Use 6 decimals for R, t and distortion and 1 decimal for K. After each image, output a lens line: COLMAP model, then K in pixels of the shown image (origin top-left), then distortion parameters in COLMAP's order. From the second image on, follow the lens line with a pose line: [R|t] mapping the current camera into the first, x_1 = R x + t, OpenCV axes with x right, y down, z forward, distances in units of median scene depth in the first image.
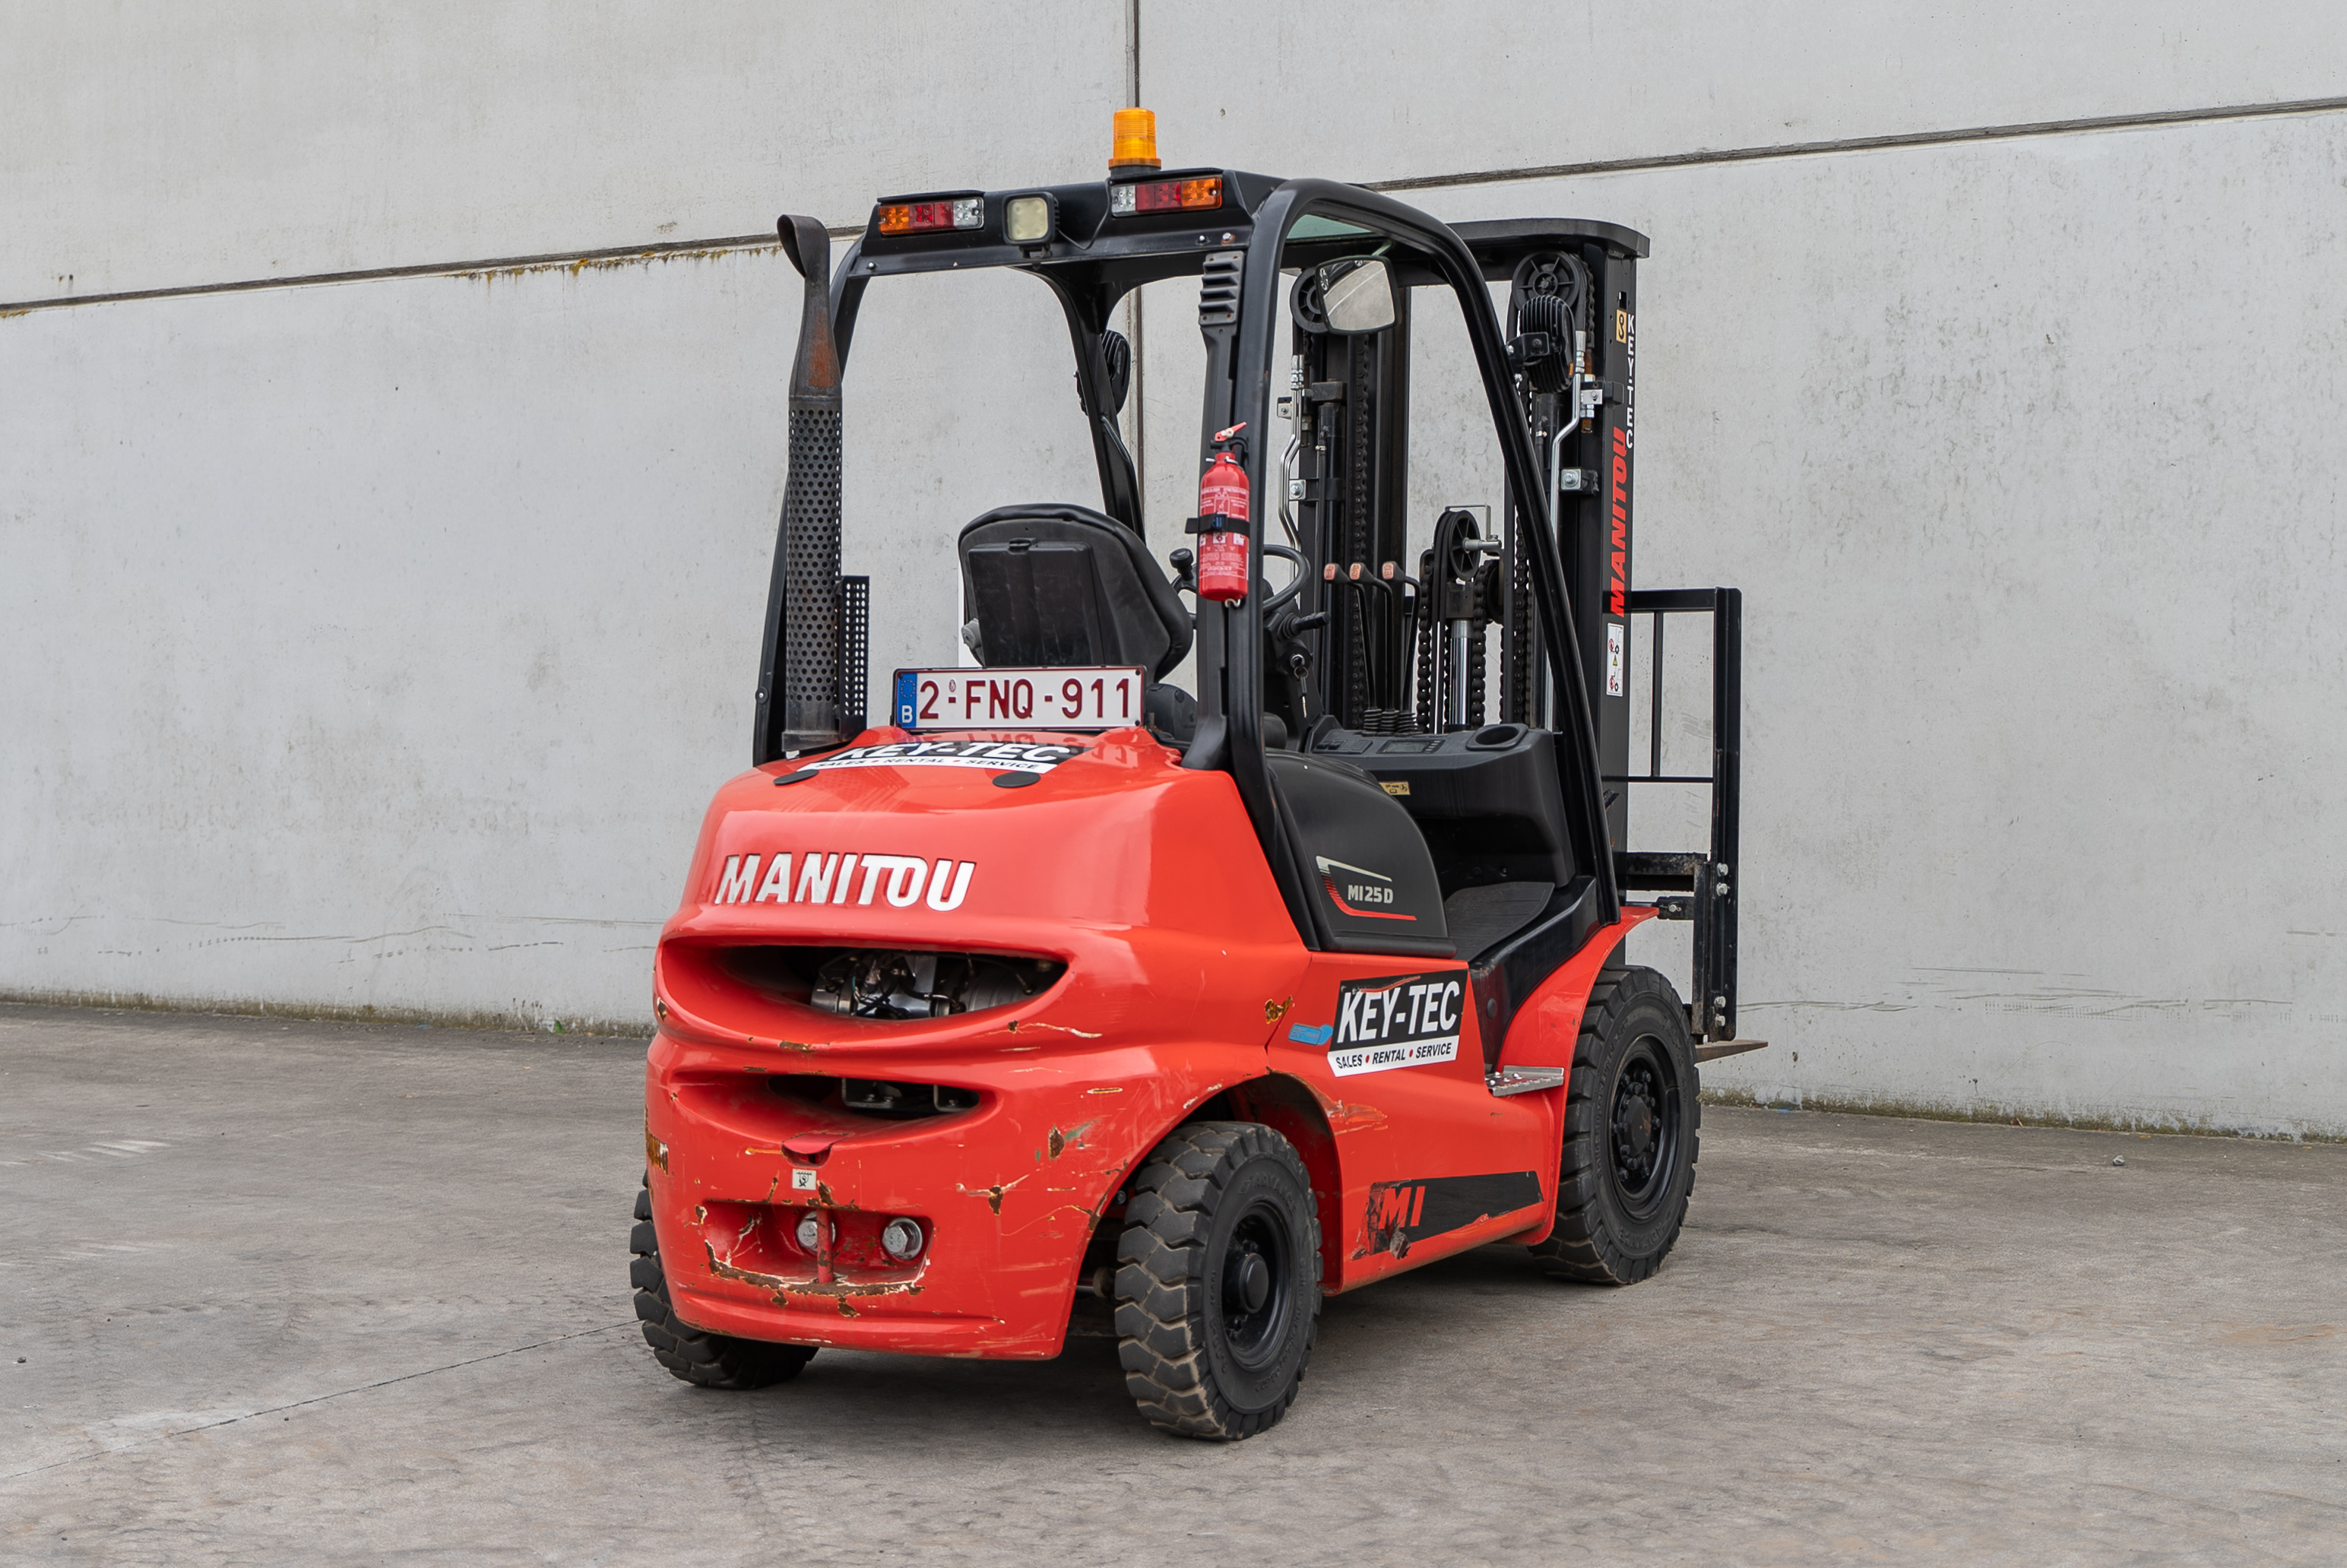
lens RADIAL K [[3778.6, 0, 1181.5], [0, 3778.6, 727.9], [0, 0, 1]] dist [-0.001109, -0.015447]
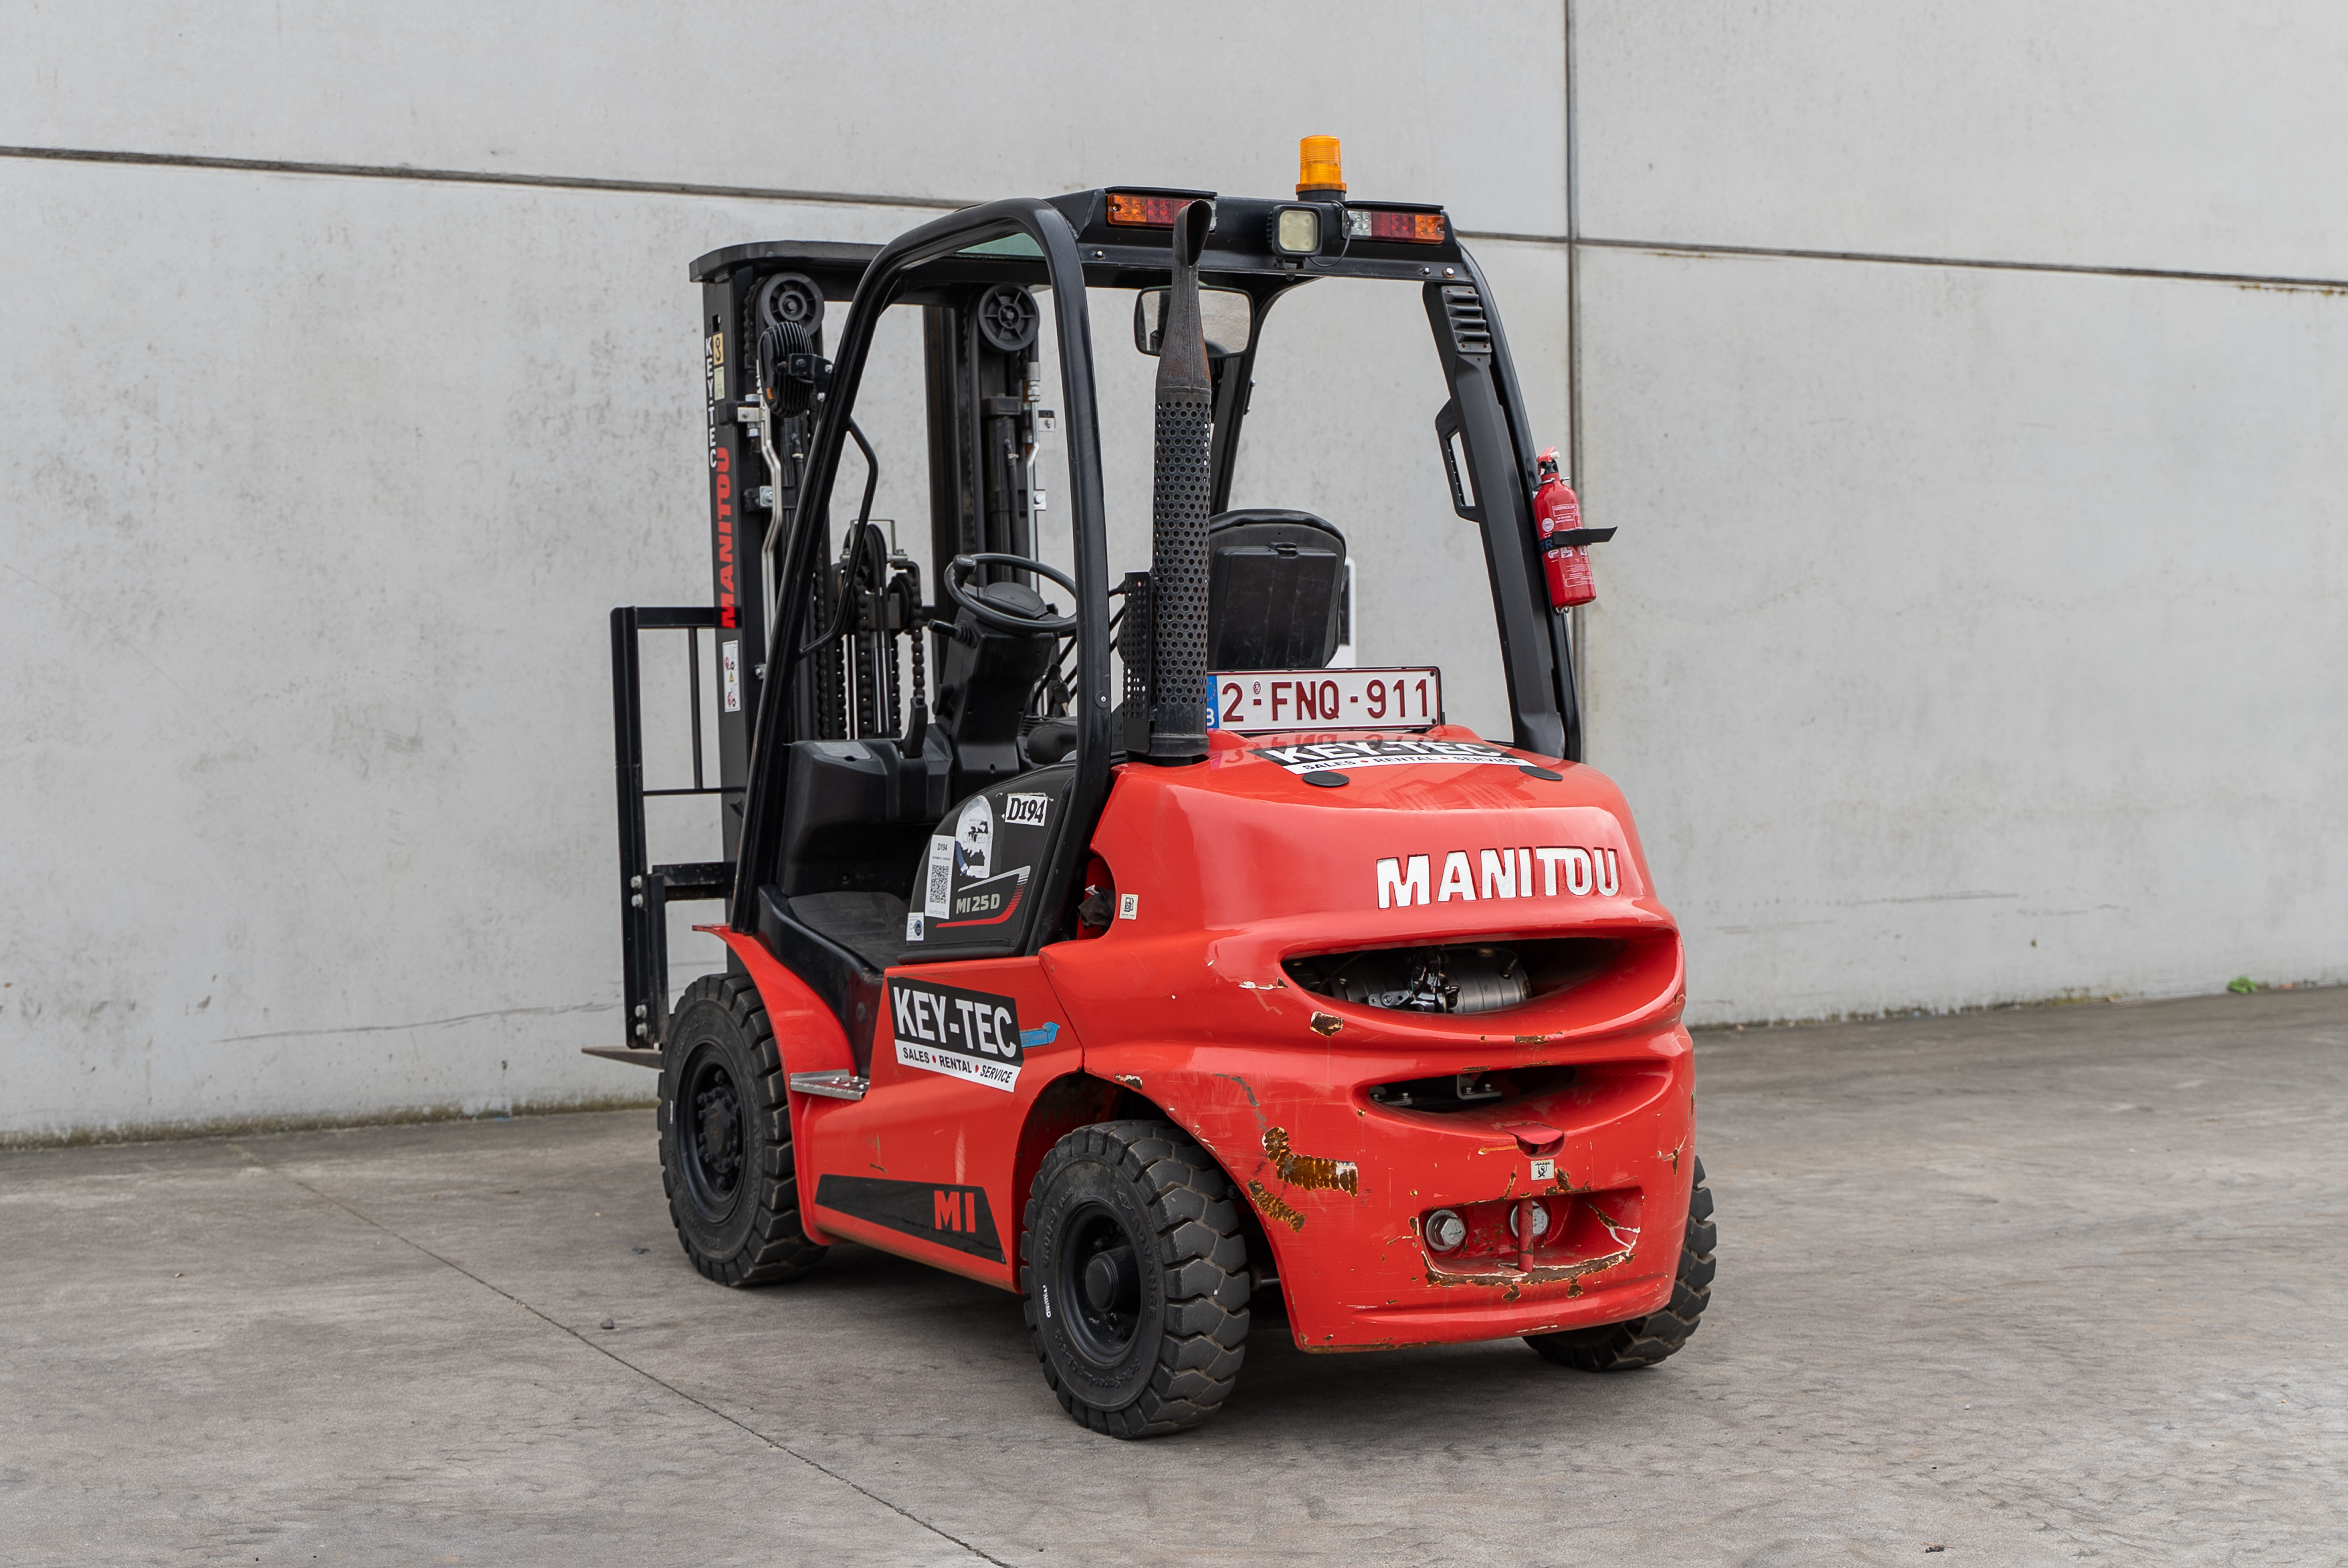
lens RADIAL K [[3558.6, 0, 1213.3], [0, 3558.6, 661.4], [0, 0, 1]] dist [0.010349, -0.043200]
pose [[0.486562, 0.004751, 0.873633, -0.896612], [0.020794, 0.999639, -0.017017, -0.002377], [-0.873399, 0.026446, 0.486287, 0.556916]]
